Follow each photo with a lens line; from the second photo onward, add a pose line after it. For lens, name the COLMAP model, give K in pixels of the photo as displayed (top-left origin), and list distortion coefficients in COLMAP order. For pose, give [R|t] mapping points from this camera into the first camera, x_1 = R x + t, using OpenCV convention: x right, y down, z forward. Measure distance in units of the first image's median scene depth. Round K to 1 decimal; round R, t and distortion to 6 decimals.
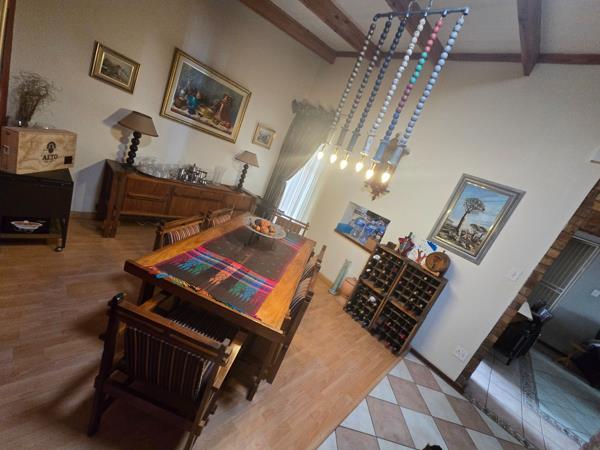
lens RADIAL K [[246.3, 0, 300.0], [0, 246.3, 225.0], [0, 0, 1]] dist [-0.000935, -0.000027]
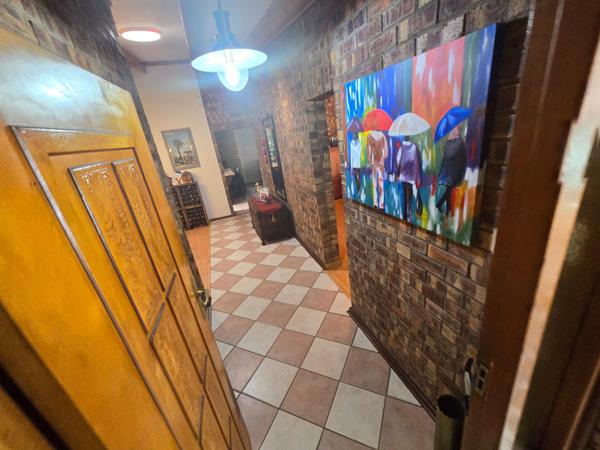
lens RADIAL K [[246.3, 0, 300.0], [0, 246.3, 225.0], [0, 0, 1]] dist [-0.000935, -0.000027]
pose [[0.354954, -0.700532, 0.619082, -0.591144], [0.513070, 0.699537, 0.497400, -0.094323], [-0.781516, 0.141078, 0.607725, -0.825930]]
